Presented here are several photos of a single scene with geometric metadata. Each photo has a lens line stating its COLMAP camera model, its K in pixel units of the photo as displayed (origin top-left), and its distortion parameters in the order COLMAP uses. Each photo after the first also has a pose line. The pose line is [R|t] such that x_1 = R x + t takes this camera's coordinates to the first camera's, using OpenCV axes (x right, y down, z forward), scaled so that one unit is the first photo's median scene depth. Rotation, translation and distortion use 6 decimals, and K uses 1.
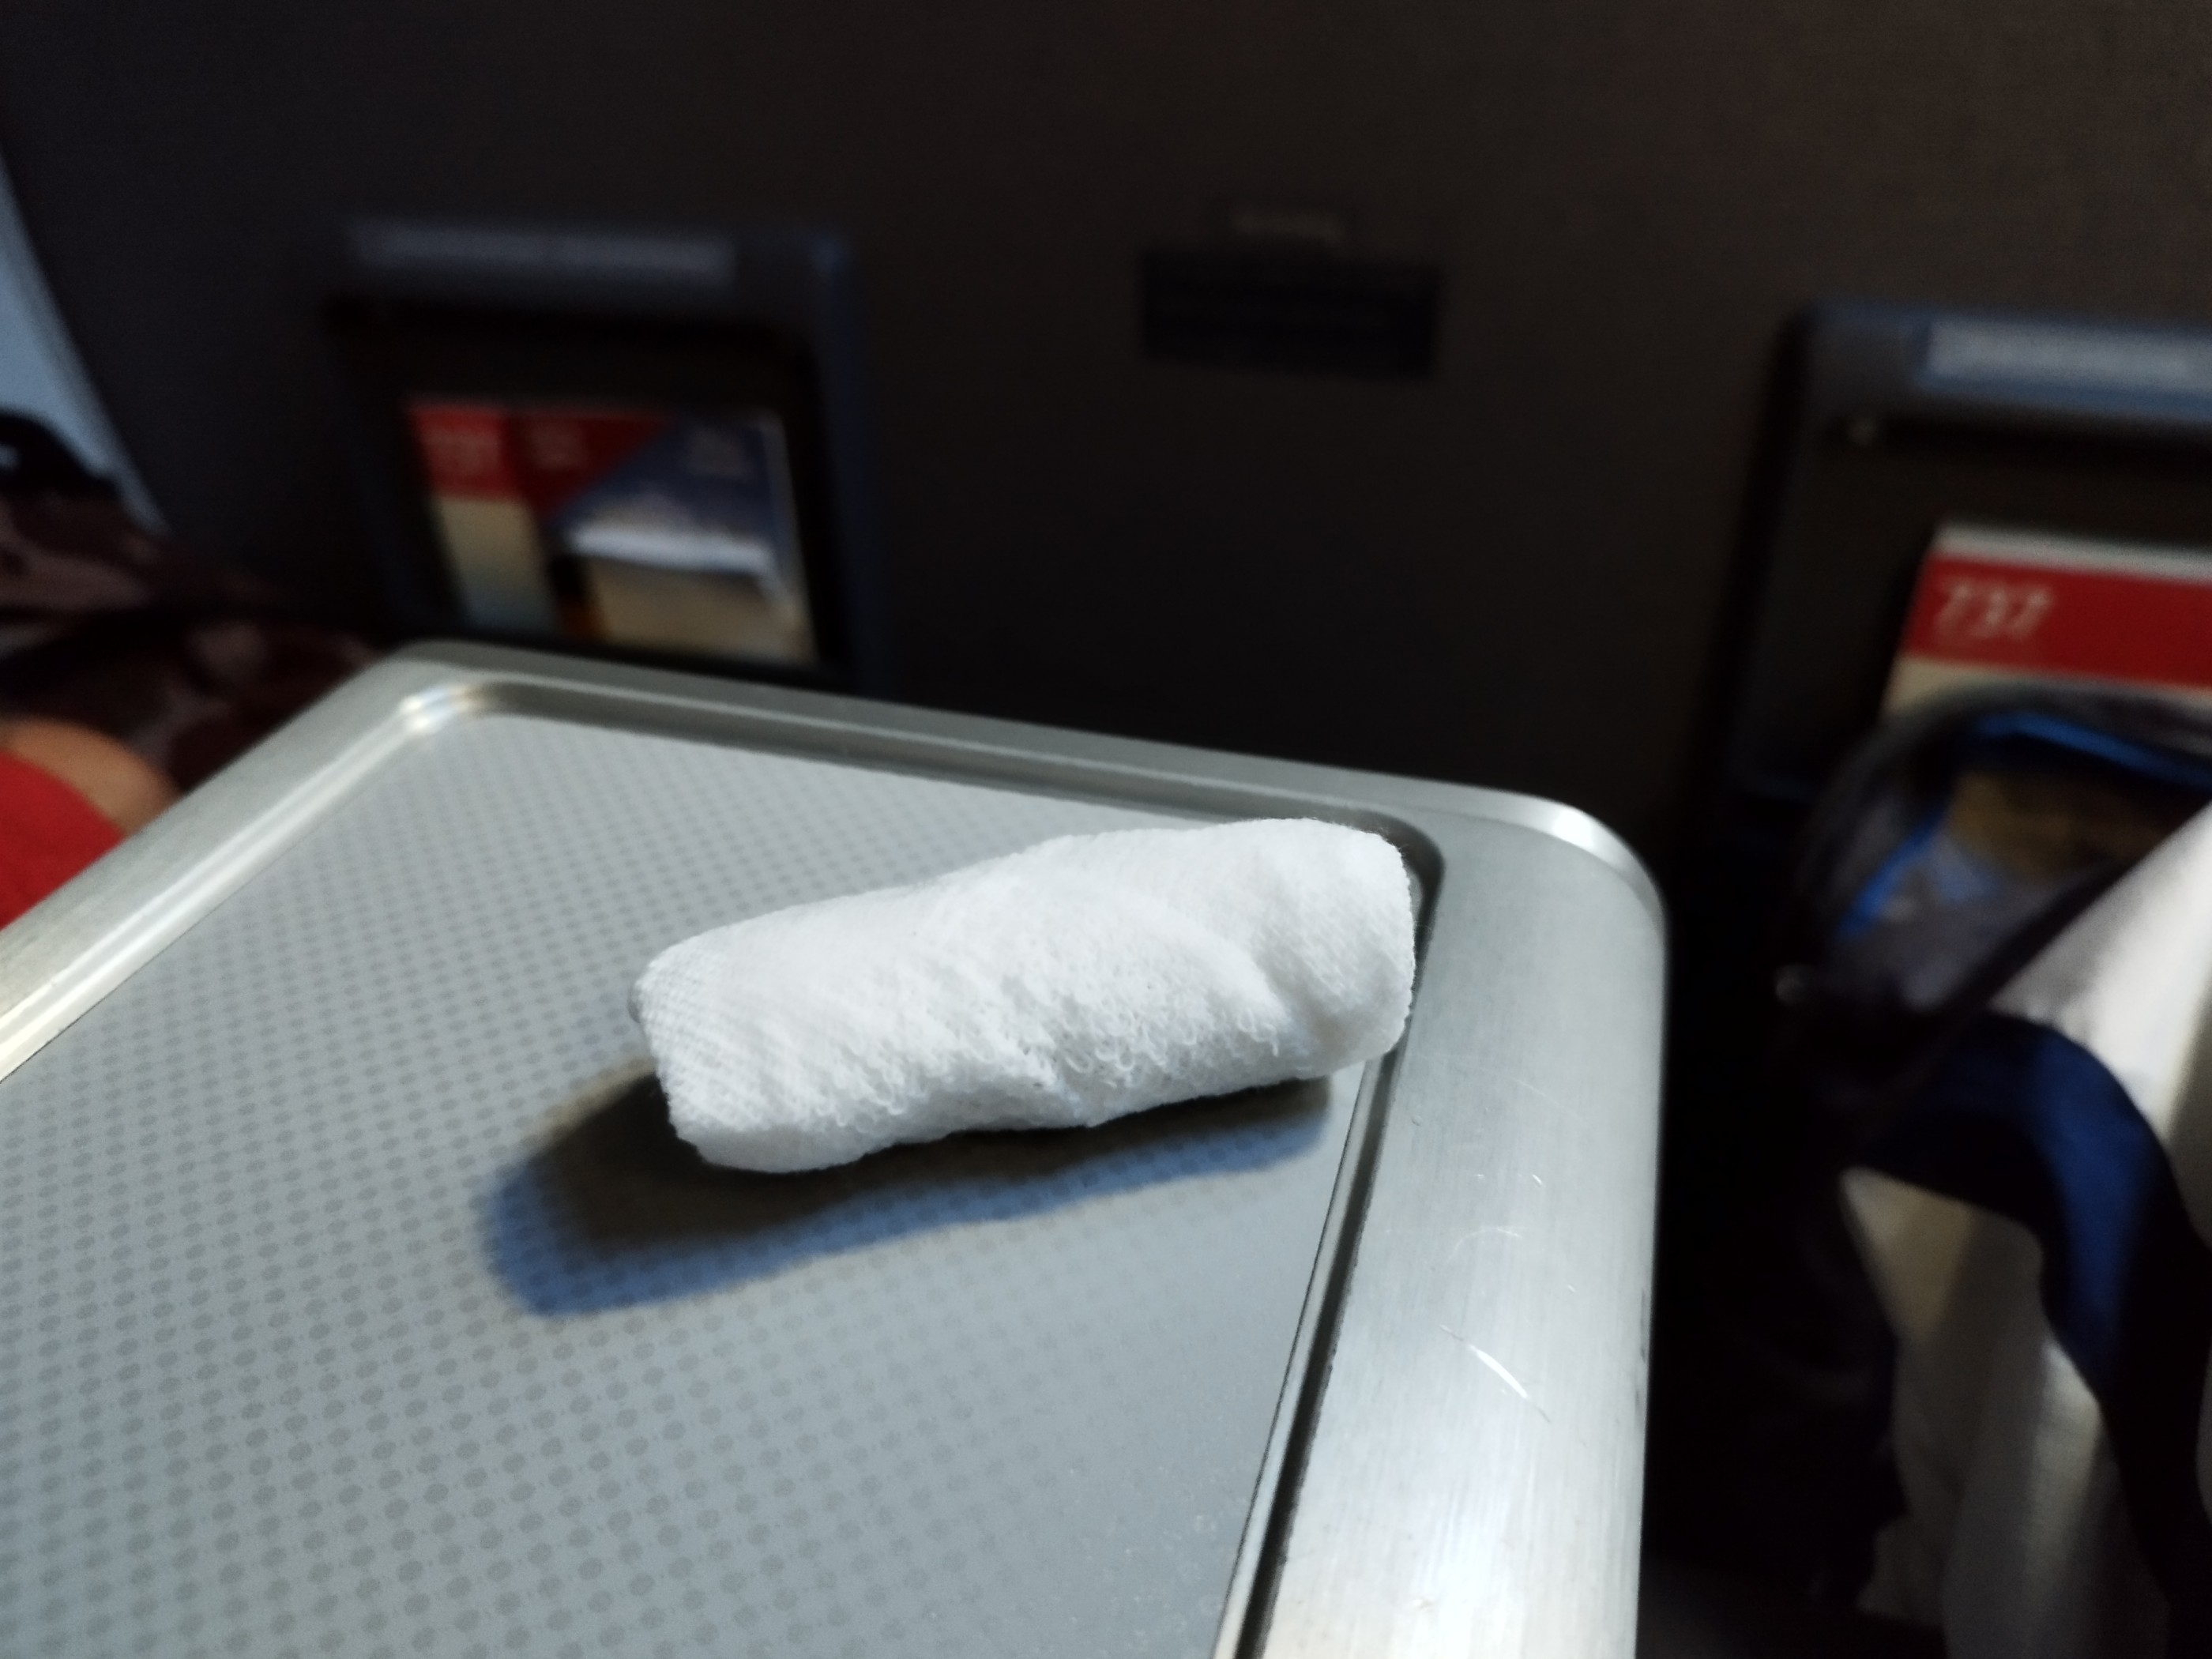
lens RADIAL K [[1727.3, 0, 1106.0], [0, 1727.3, 829.5], [0, 0, 1]] dist [-0.077353, 0.000369]
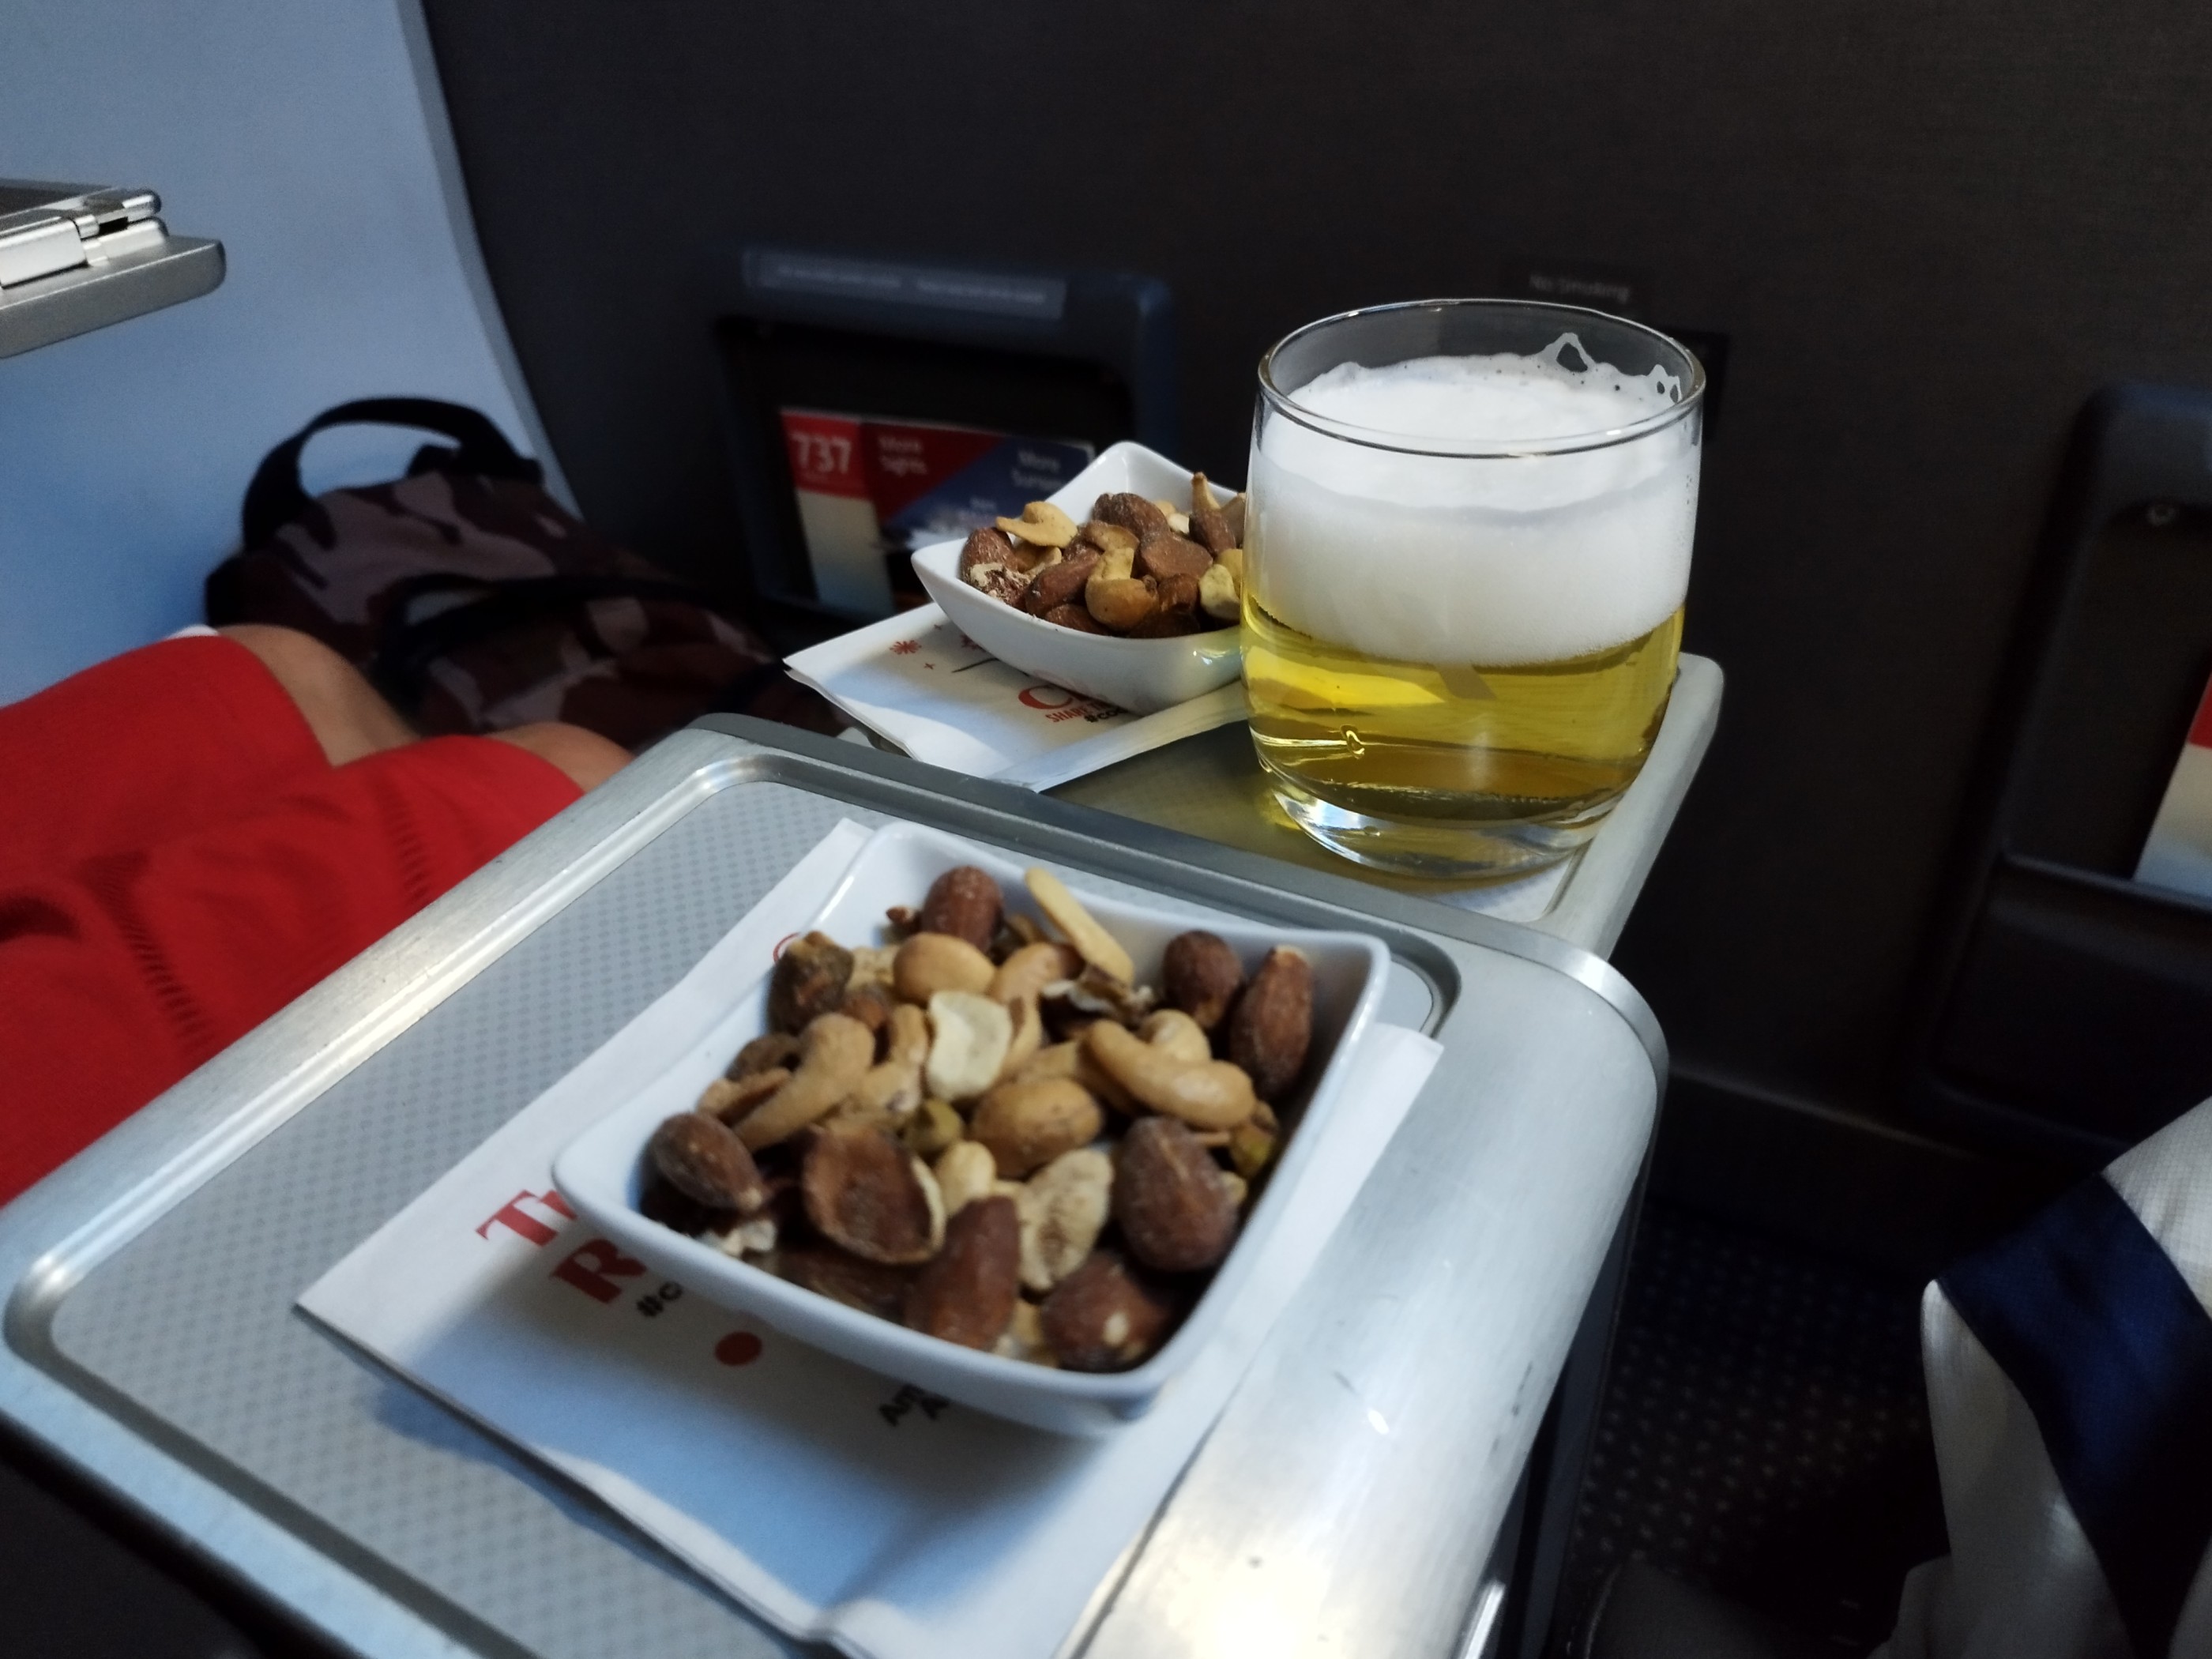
lens RADIAL K [[1727.3, 0, 1106.0], [0, 1727.3, 829.5], [0, 0, 1]] dist [-0.077353, 0.000369]
pose [[0.972366, 0.100949, -0.210506, 0.079908], [-0.090692, 0.994197, 0.057847, -0.058932], [0.215125, -0.037157, 0.975879, -0.102675]]
